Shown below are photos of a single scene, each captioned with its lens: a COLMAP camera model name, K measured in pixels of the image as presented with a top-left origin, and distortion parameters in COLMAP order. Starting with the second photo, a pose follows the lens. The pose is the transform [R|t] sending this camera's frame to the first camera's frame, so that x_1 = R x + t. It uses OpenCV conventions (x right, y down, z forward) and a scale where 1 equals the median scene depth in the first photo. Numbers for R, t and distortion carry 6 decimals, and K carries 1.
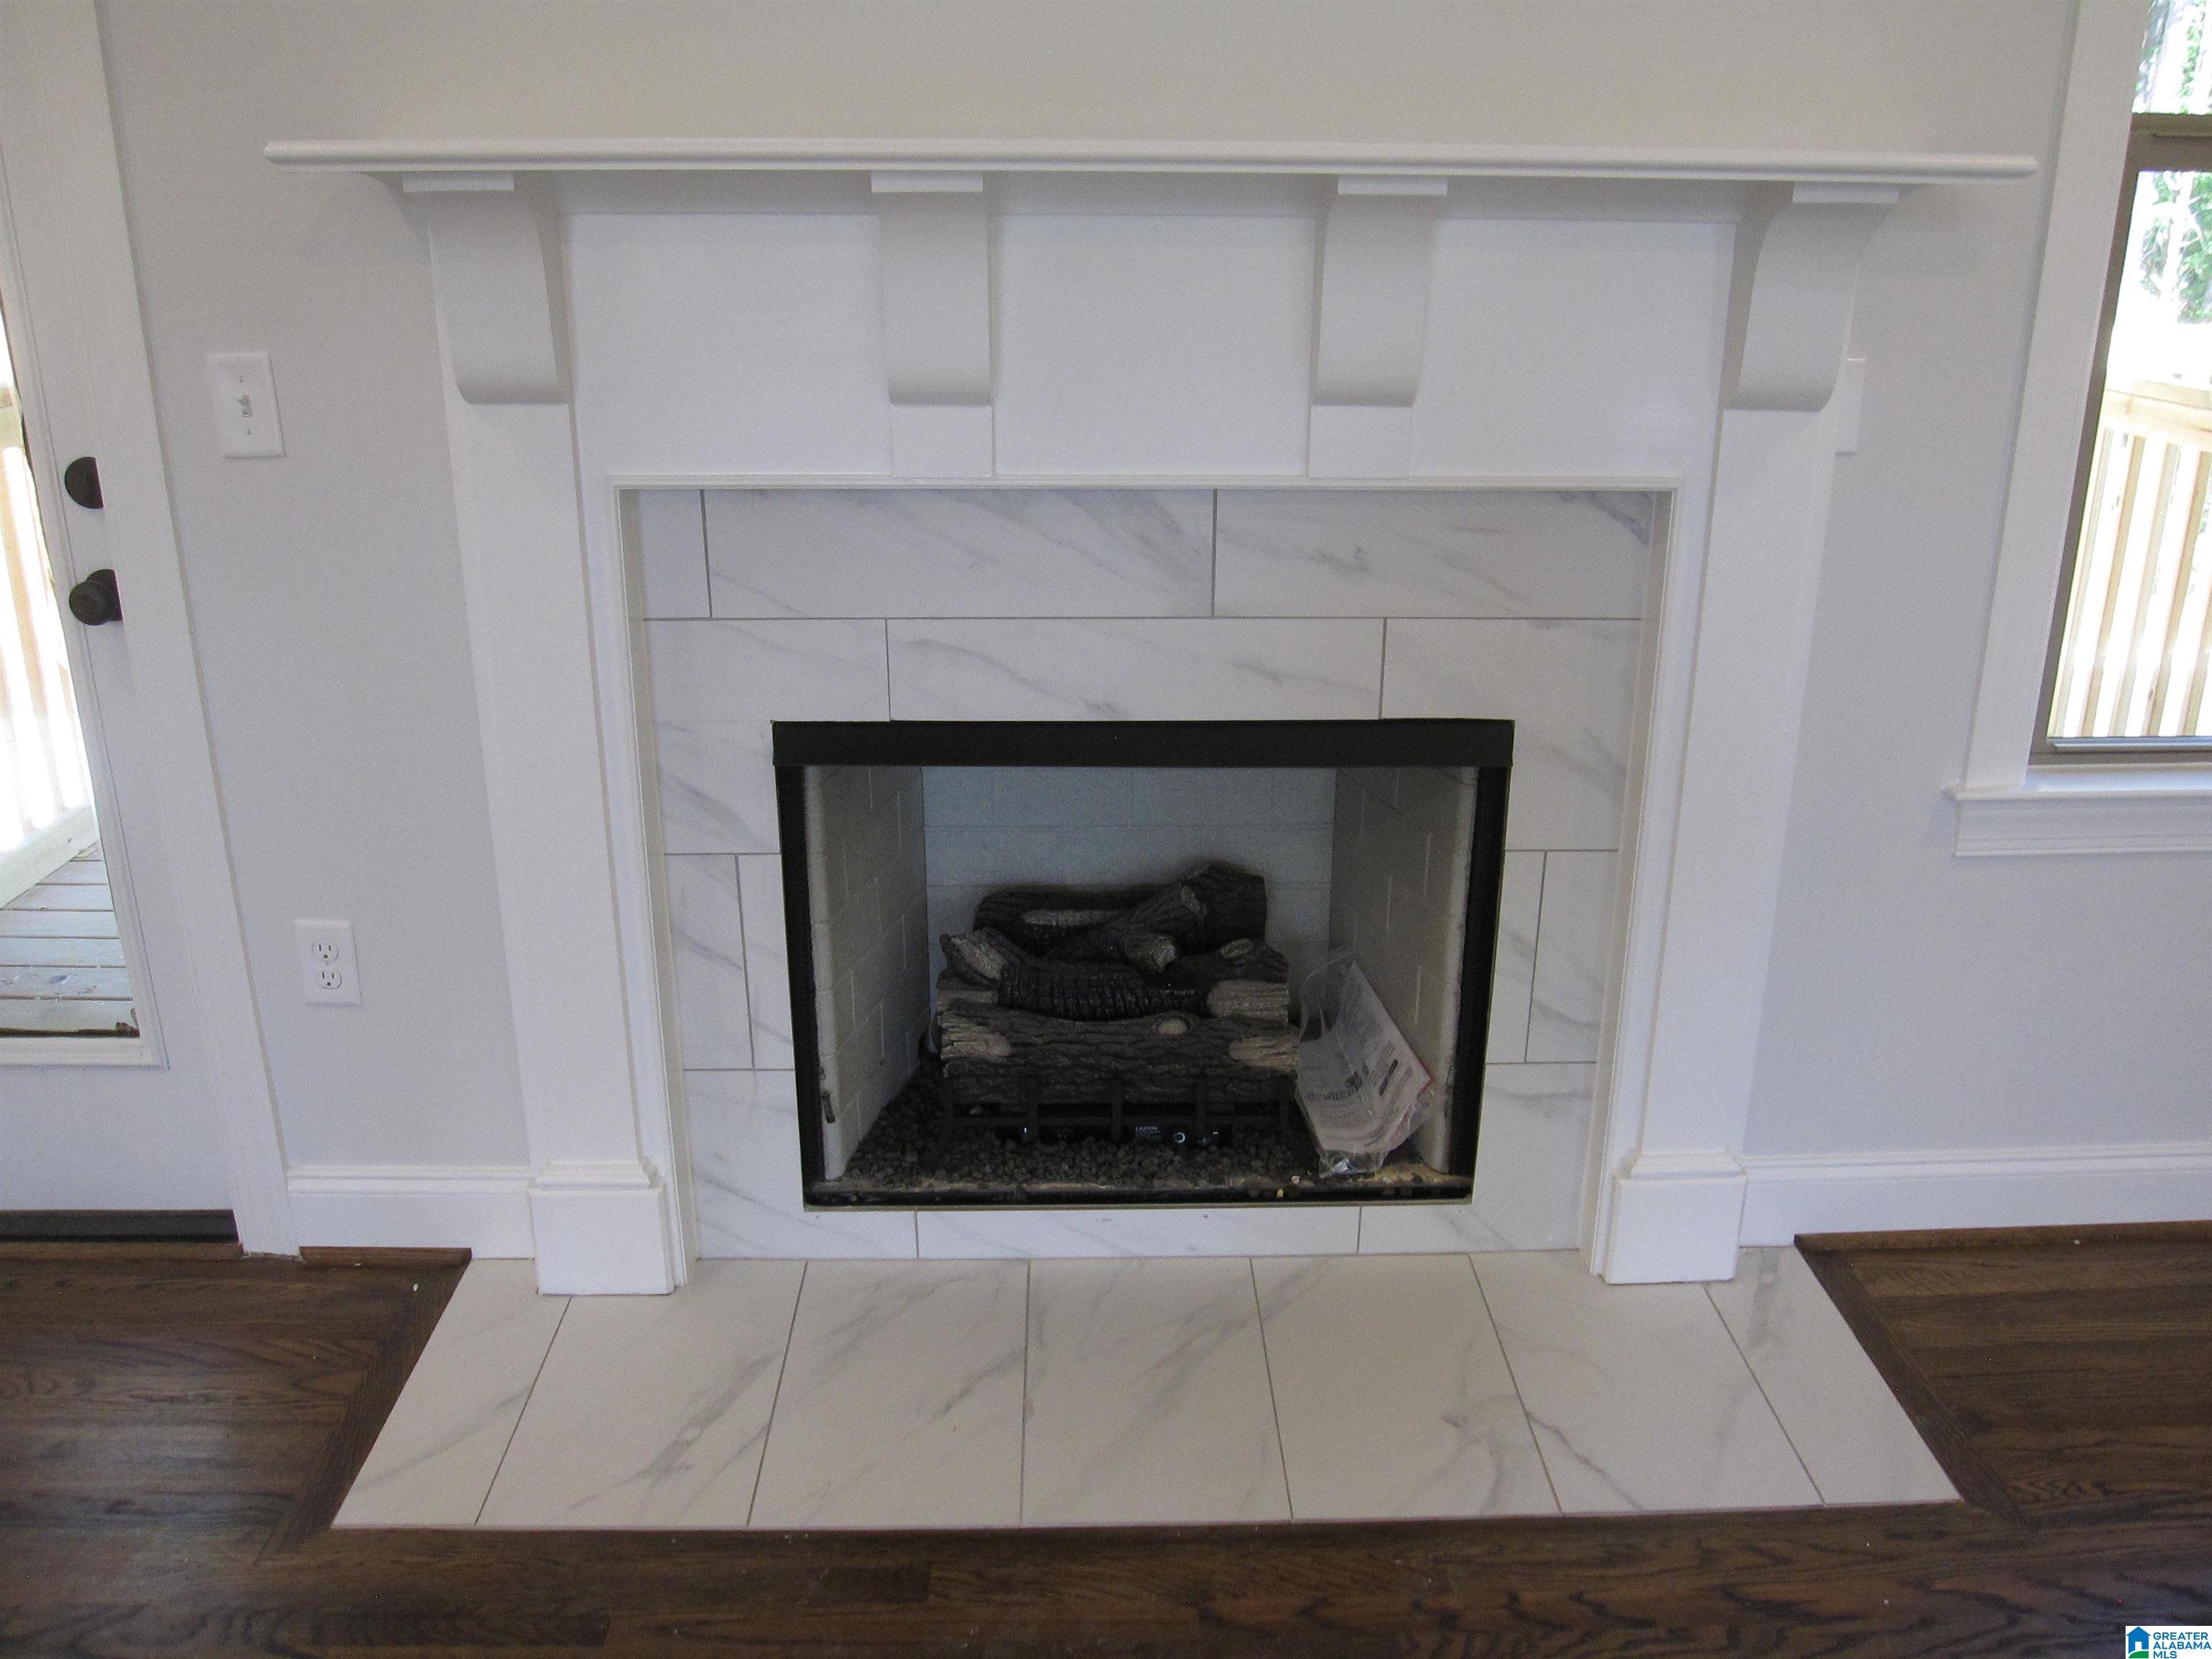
lens RADIAL K [[1836.1, 0, 1106.0], [0, 1836.1, 829.5], [0, 0, 1]] dist [-0.034605, 0.006943]
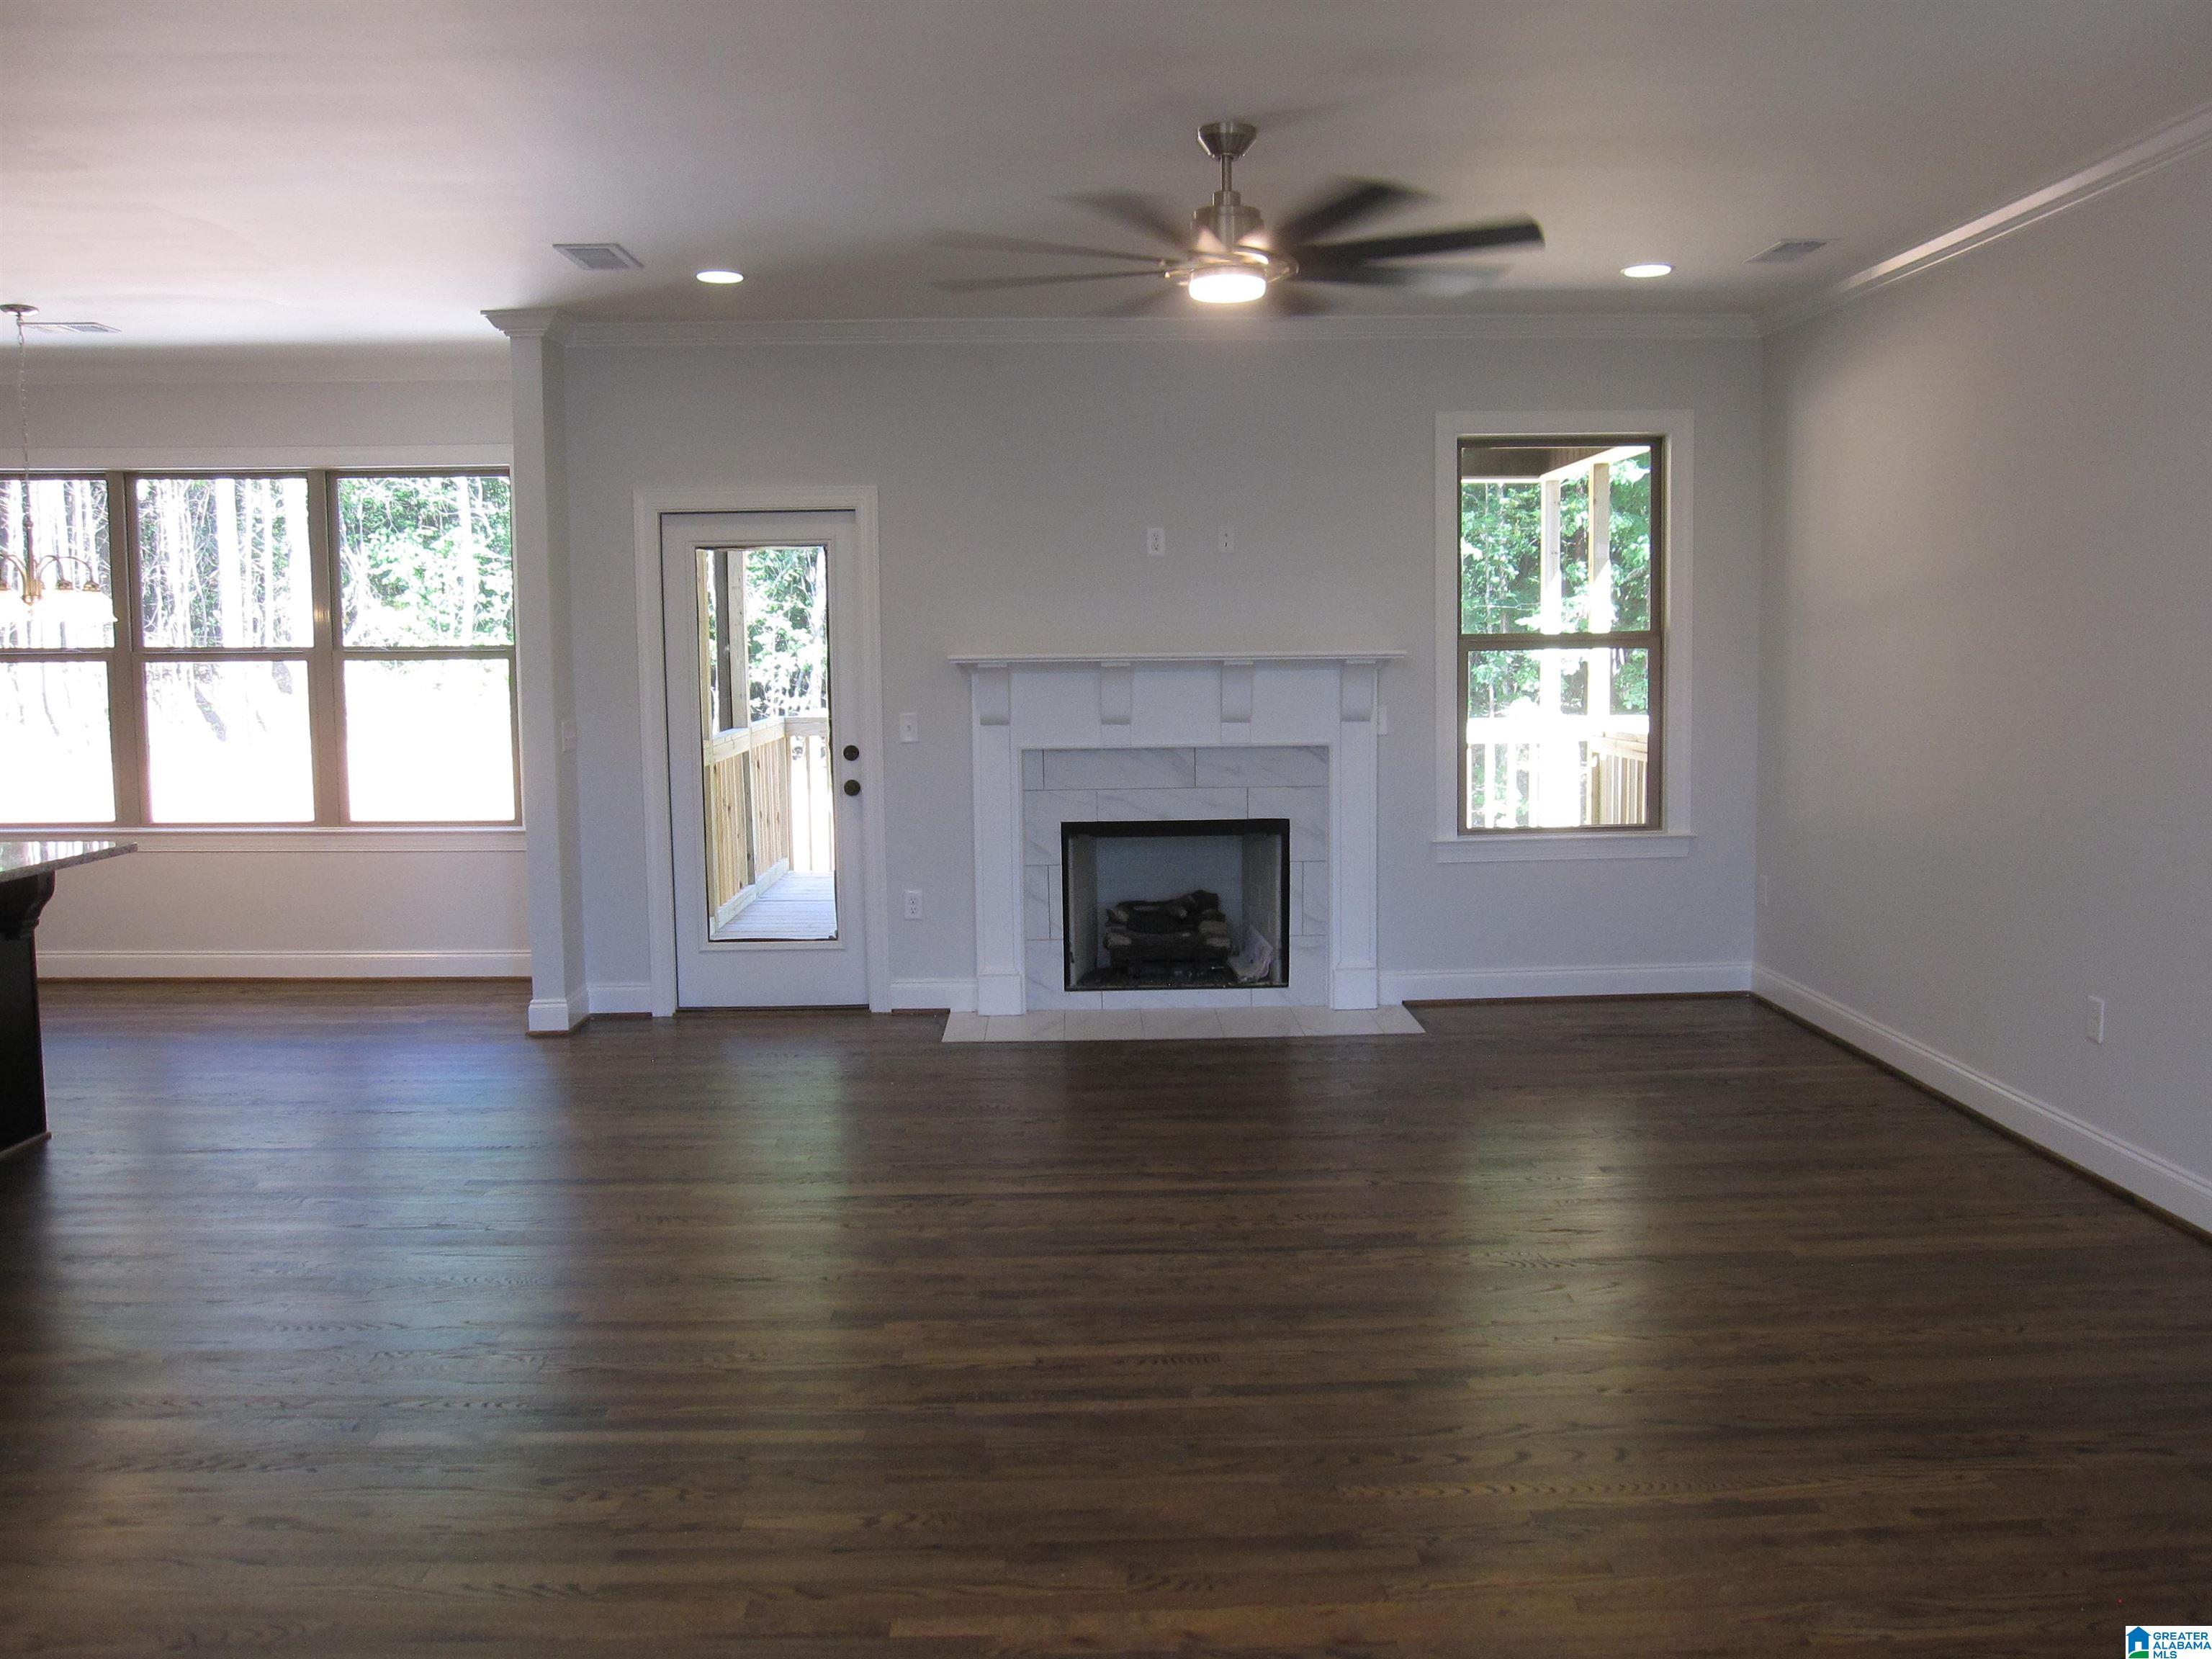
lens RADIAL K [[1828.7, 0, 1111.0], [0, 1828.7, 858.2], [0, 0, 1]] dist [-0.058900, 0.002499]
pose [[0.999855, -0.016719, 0.003210, -0.100113], [0.017018, 0.976178, -0.216301, 0.676238], [0.000483, 0.216325, 0.976321, -2.058578]]
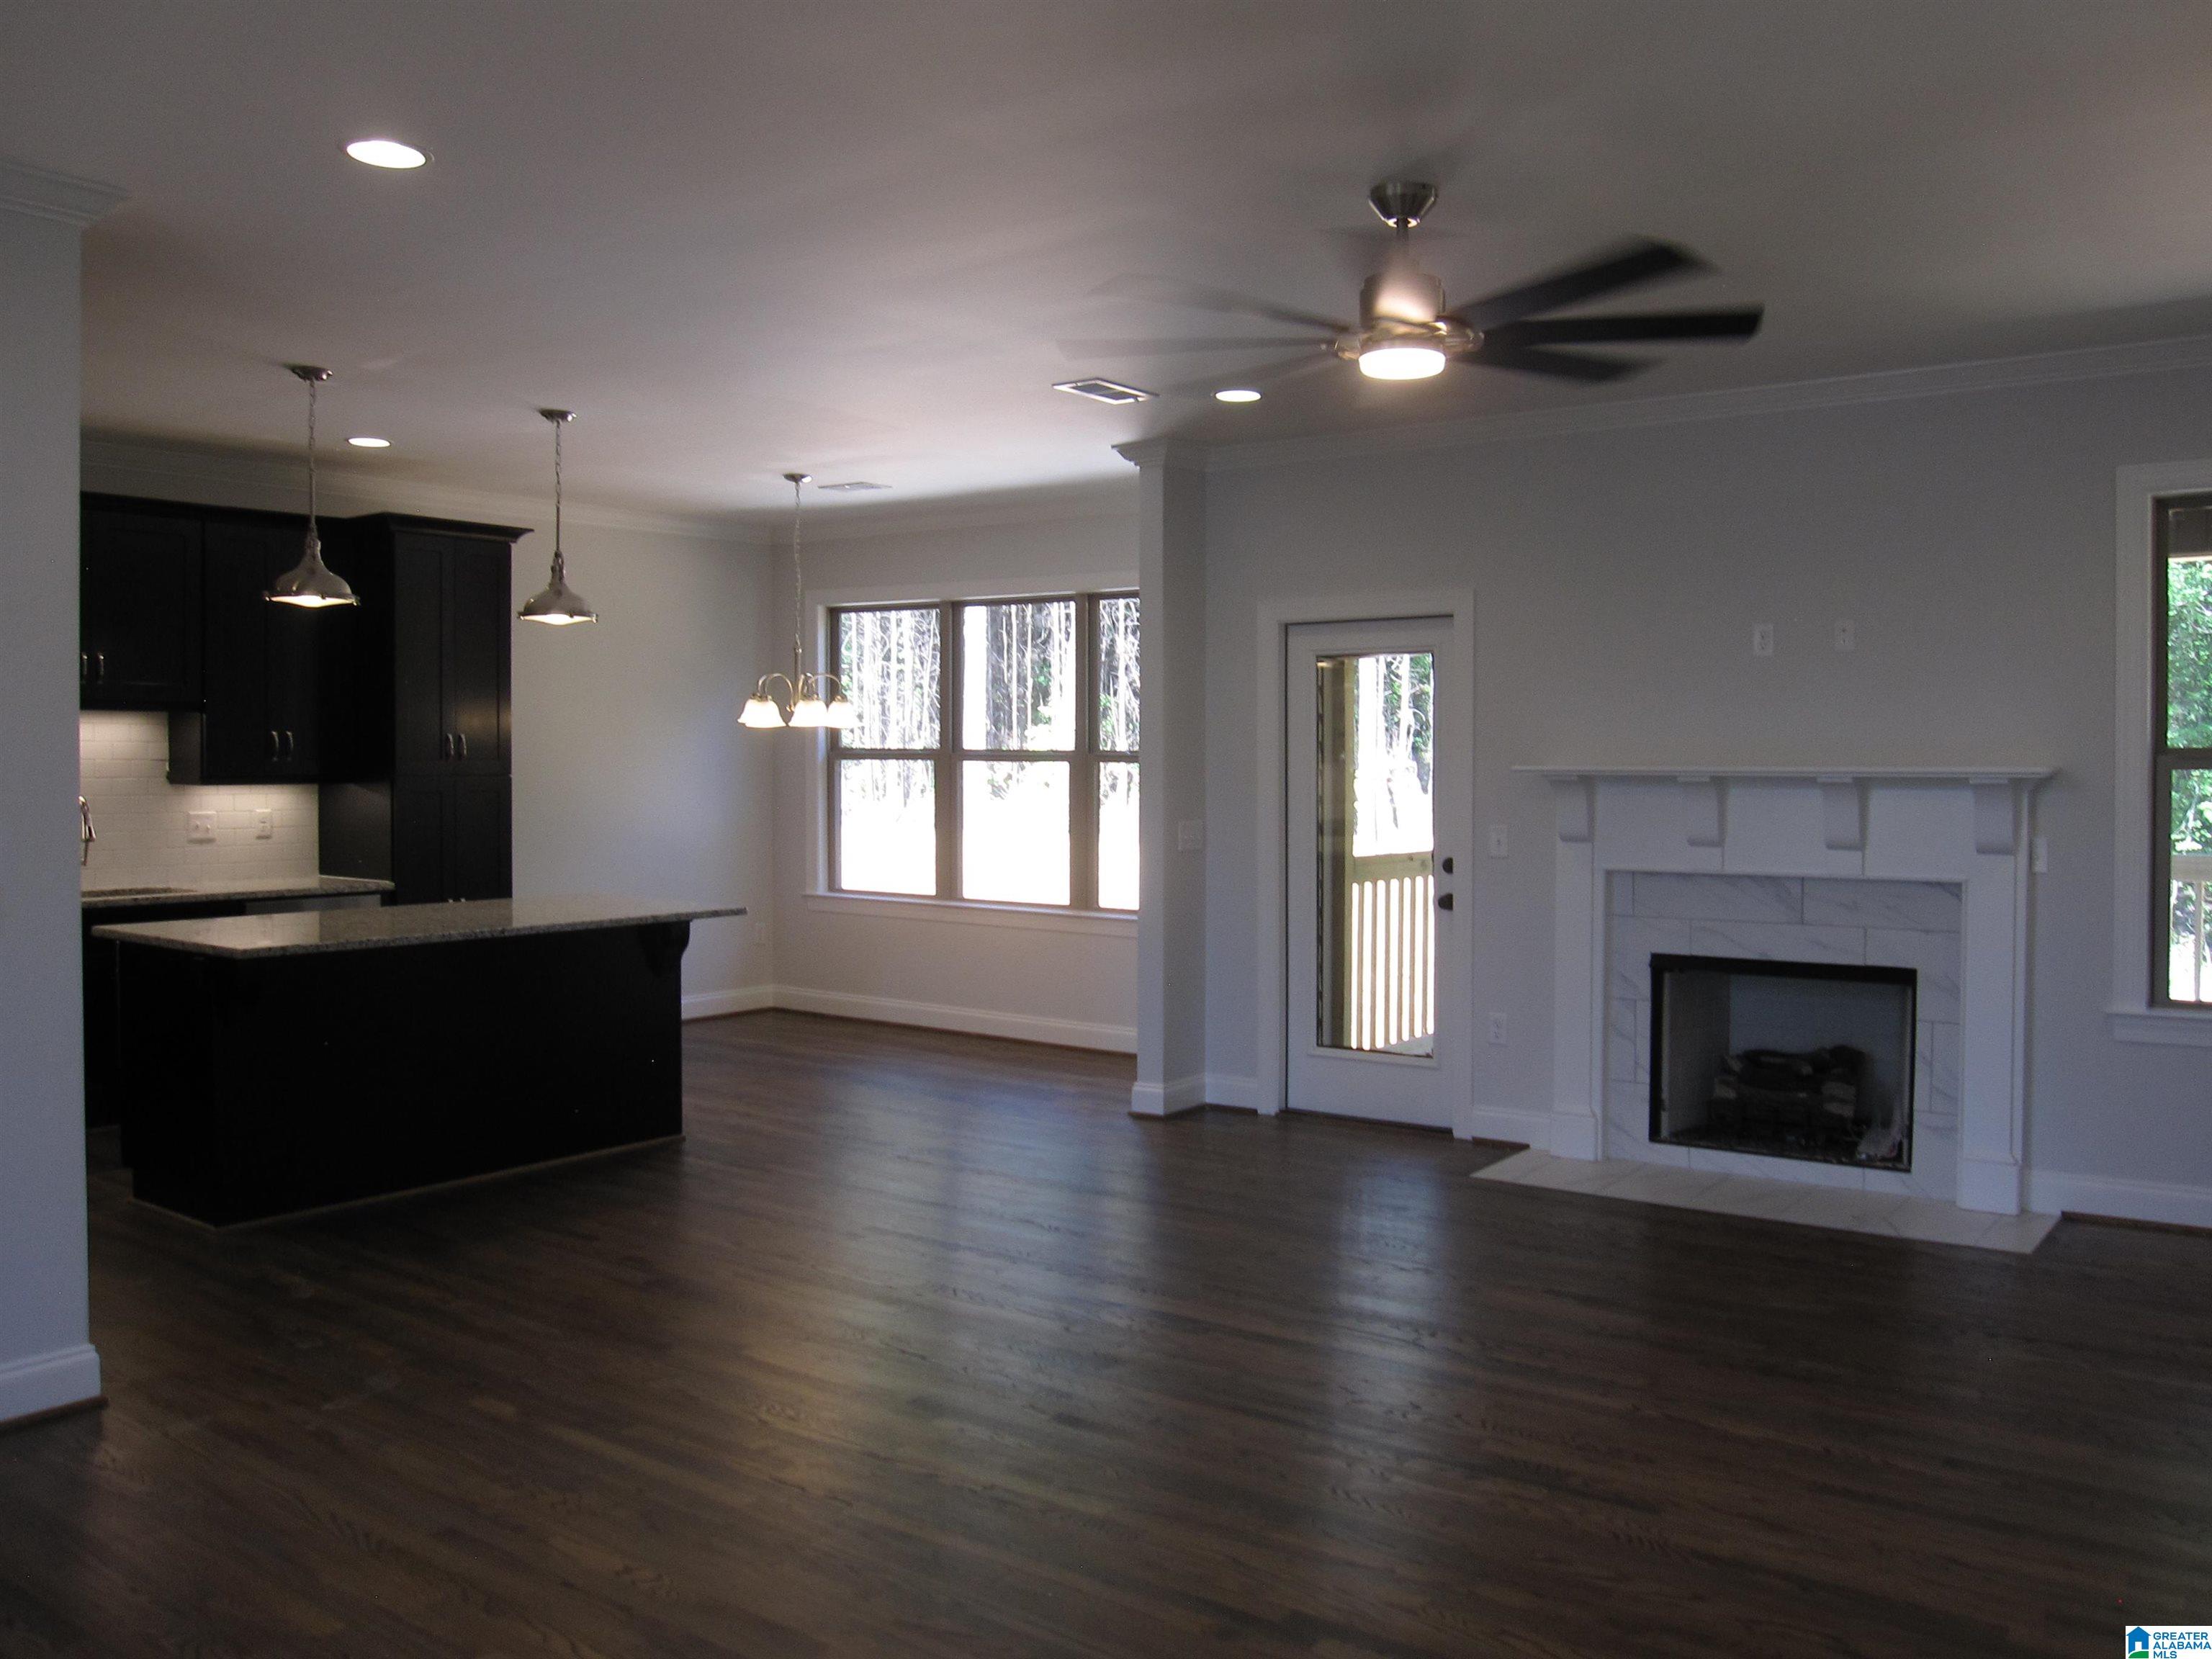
lens RADIAL K [[1827.2, 0, 1127.1], [0, 1827.2, 831.9], [0, 0, 1]] dist [-0.068933, 0.009522]
pose [[0.795429, 0.018086, -0.605777, 0.865365], [-0.195542, 0.953755, -0.228285, 0.556175], [0.573634, 0.300039, 0.762181, -1.664342]]
